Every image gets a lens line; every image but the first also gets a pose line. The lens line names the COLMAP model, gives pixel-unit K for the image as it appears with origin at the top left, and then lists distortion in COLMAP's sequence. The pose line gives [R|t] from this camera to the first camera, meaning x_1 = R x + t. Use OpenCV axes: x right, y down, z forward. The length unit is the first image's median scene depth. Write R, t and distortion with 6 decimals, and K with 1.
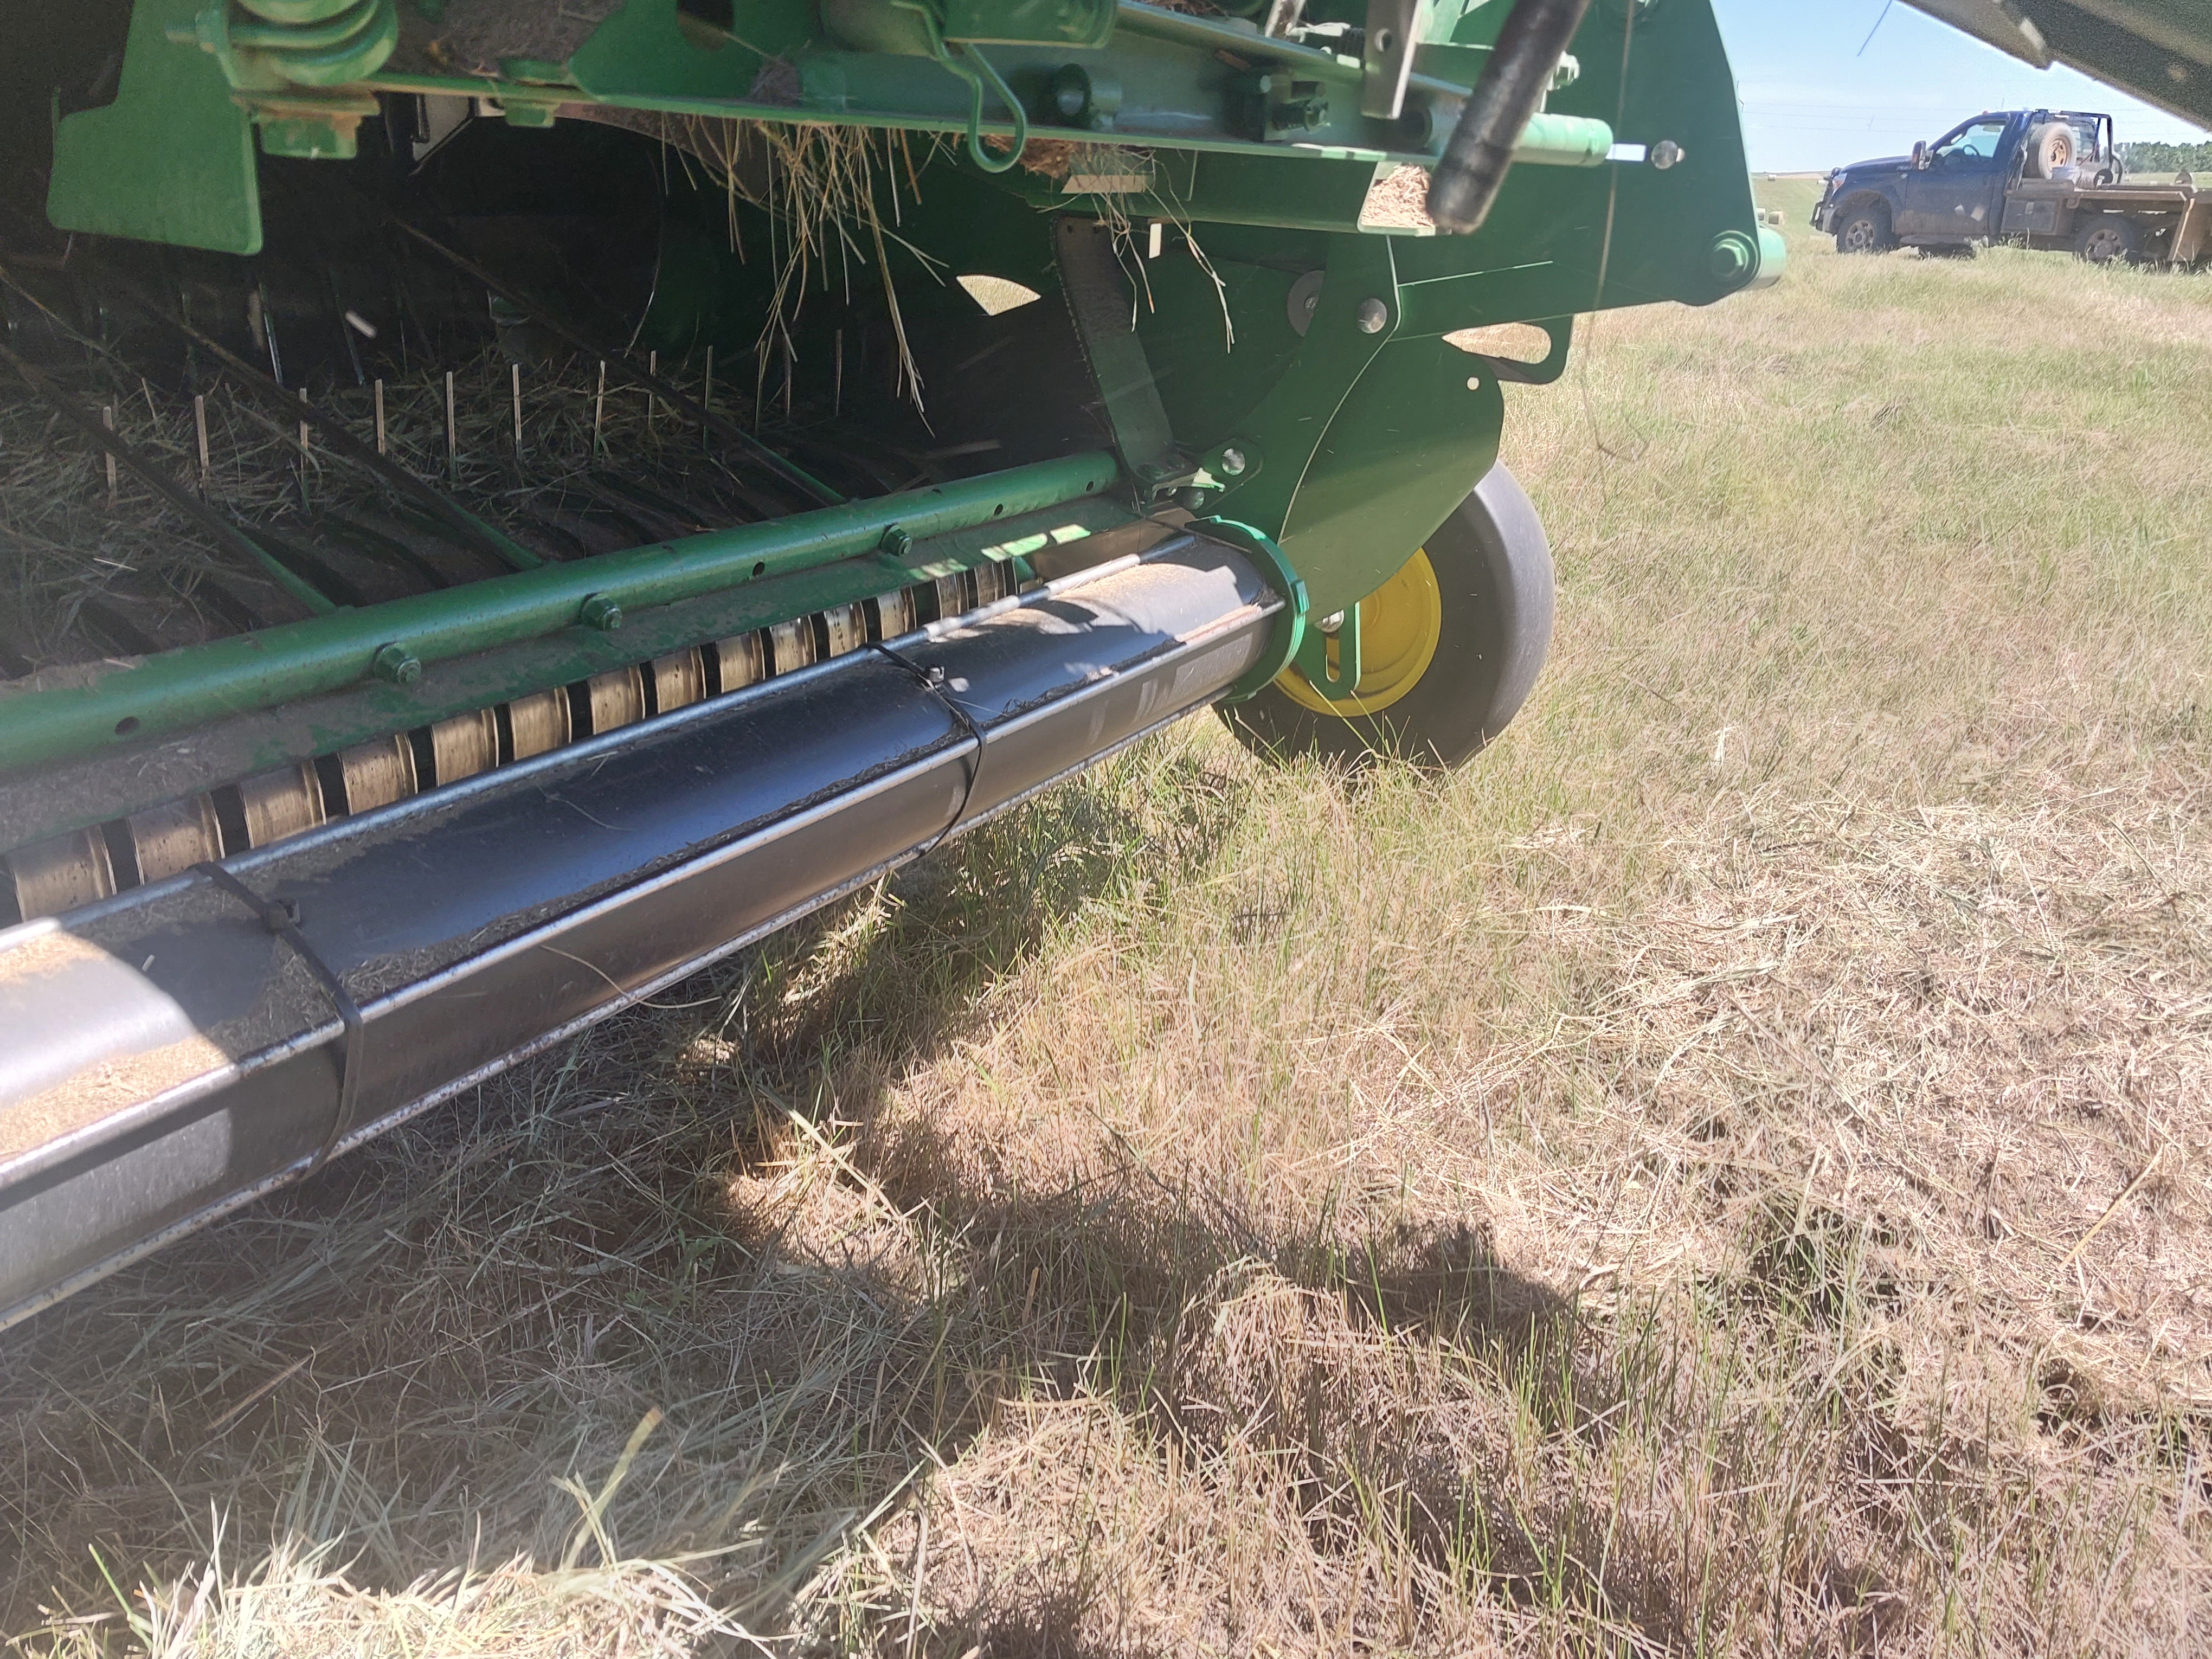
lens RADIAL K [[1761.9, 0, 1116.4], [0, 1761.9, 820.1], [0, 0, 1]] dist [-0.024534, 0.022682]
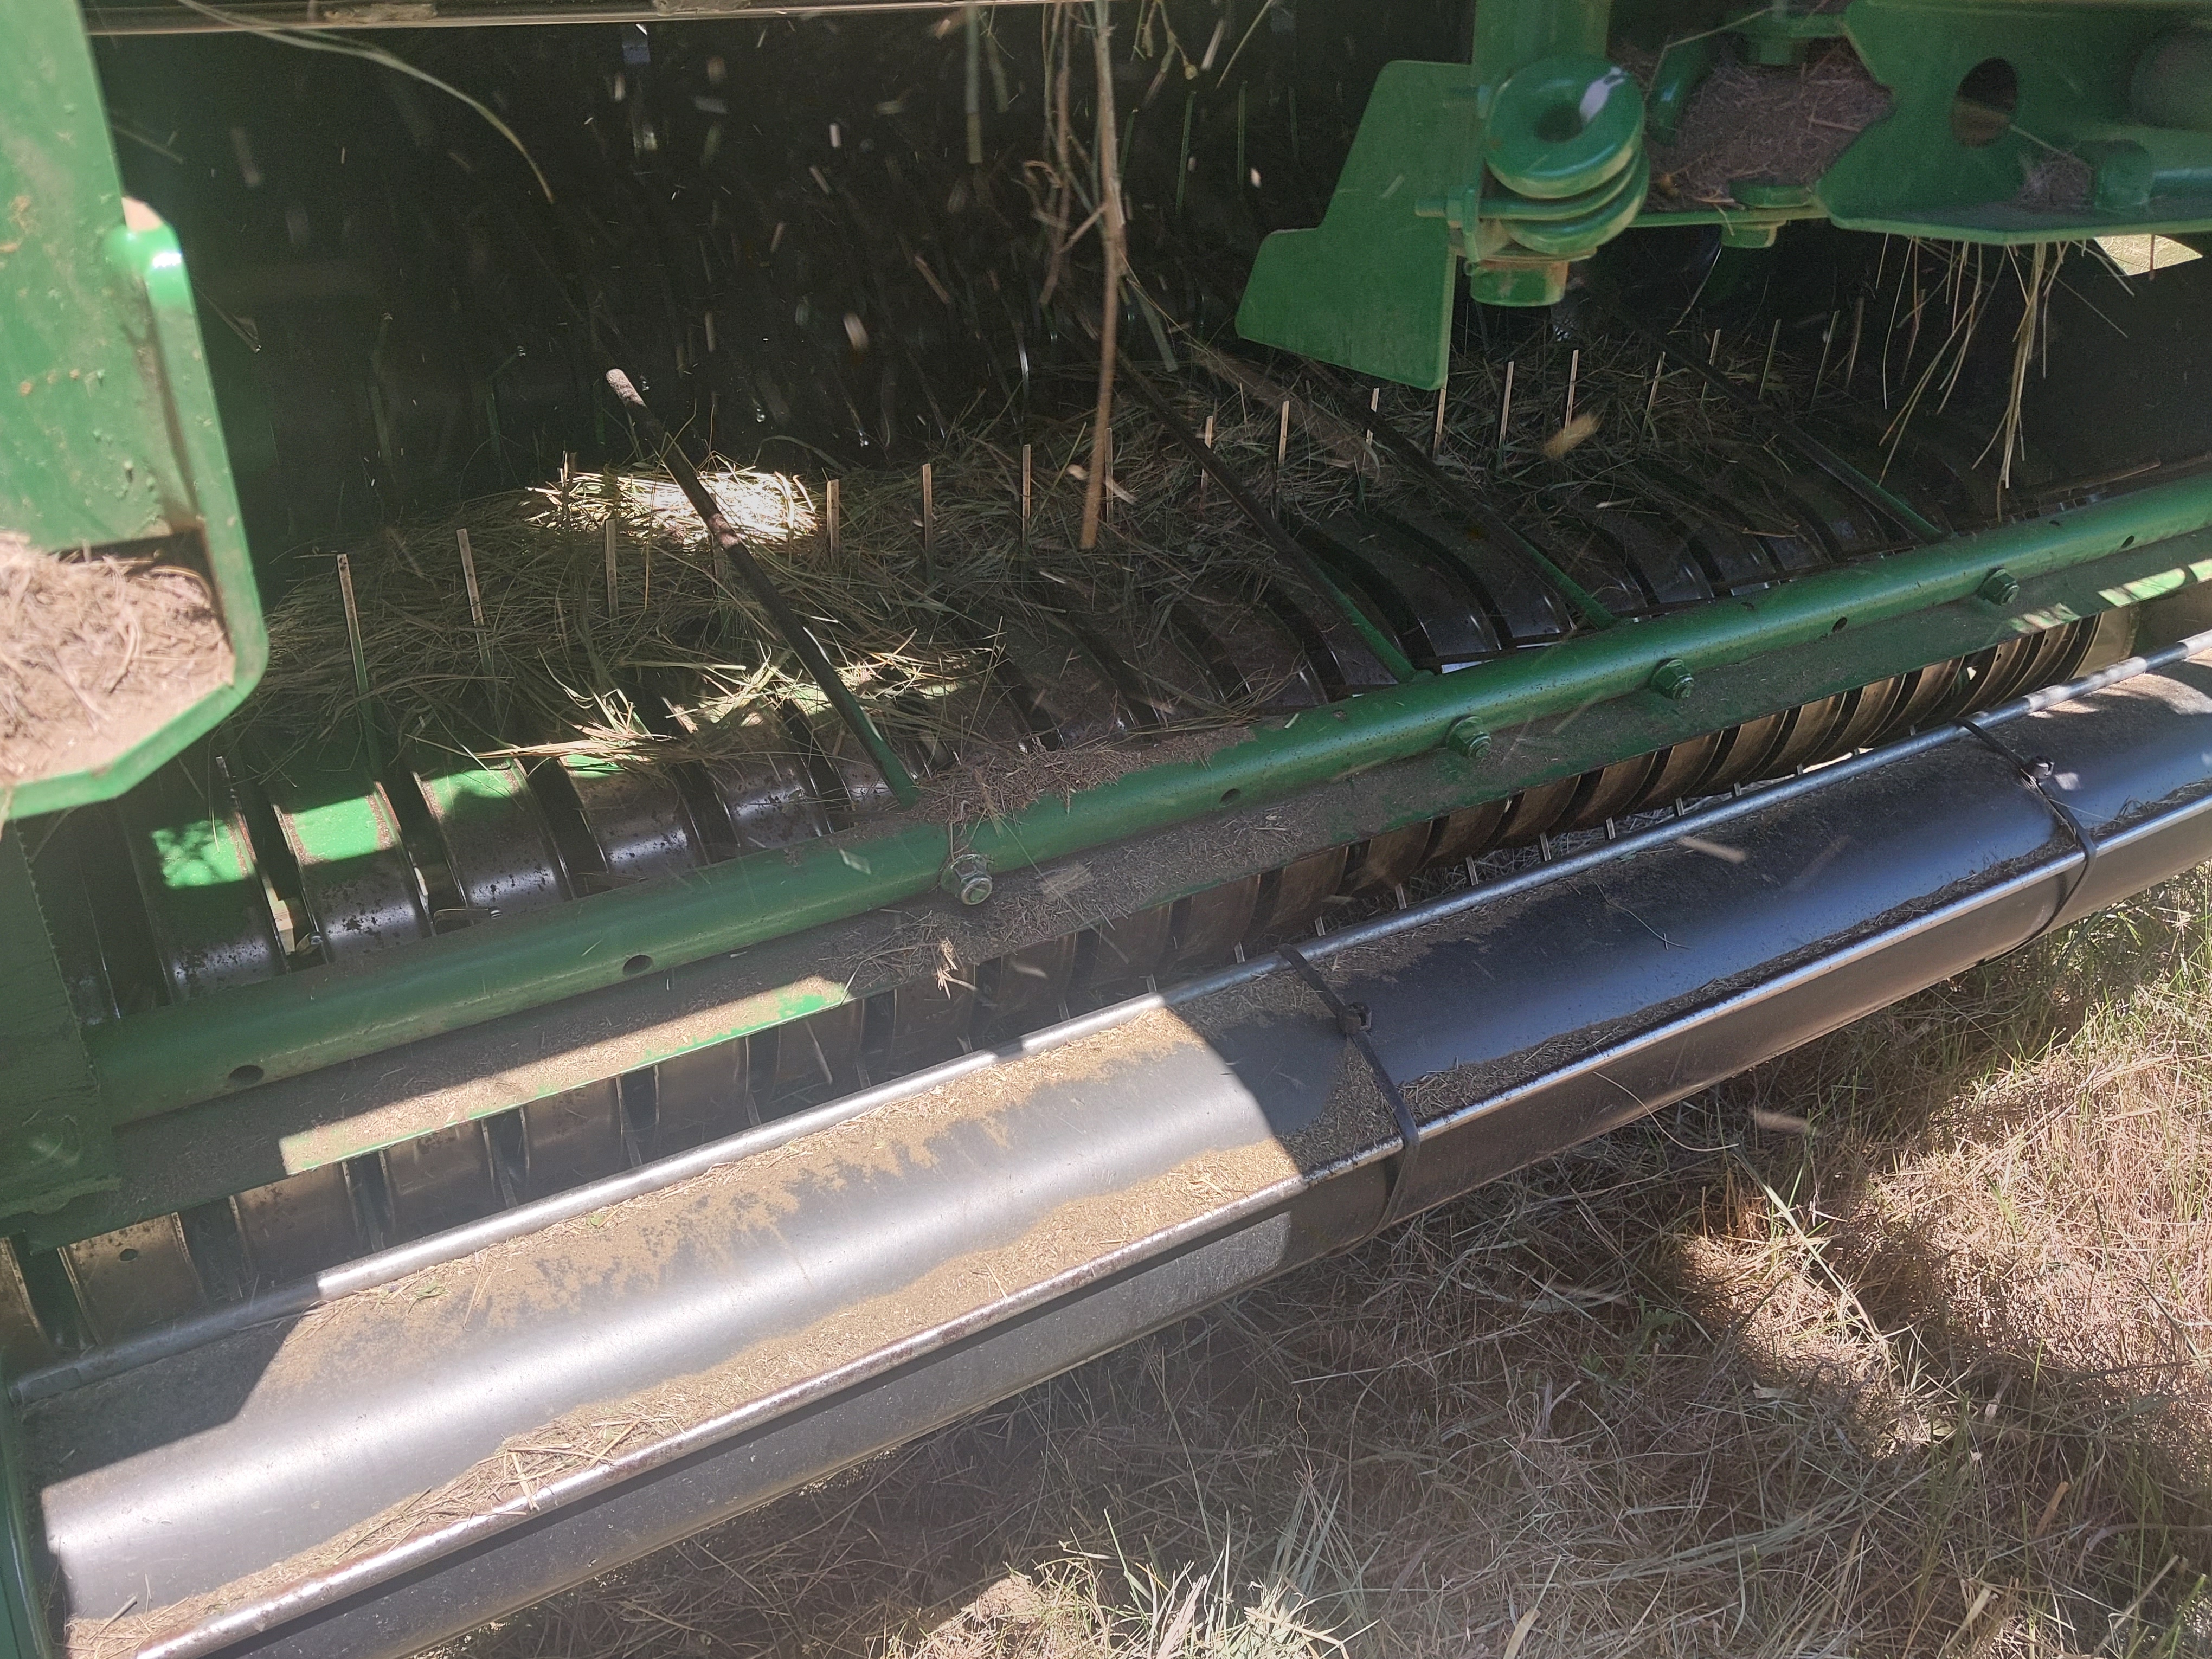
lens RADIAL K [[1761.9, 0, 1091.4], [0, 1761.9, 841.9], [0, 0, 1]] dist [-0.024534, 0.022682]
pose [[0.865374, 0.154247, -0.476797, -0.085518], [-0.108931, 0.986600, 0.121466, -0.095279], [0.489144, -0.053175, 0.870581, 0.027616]]
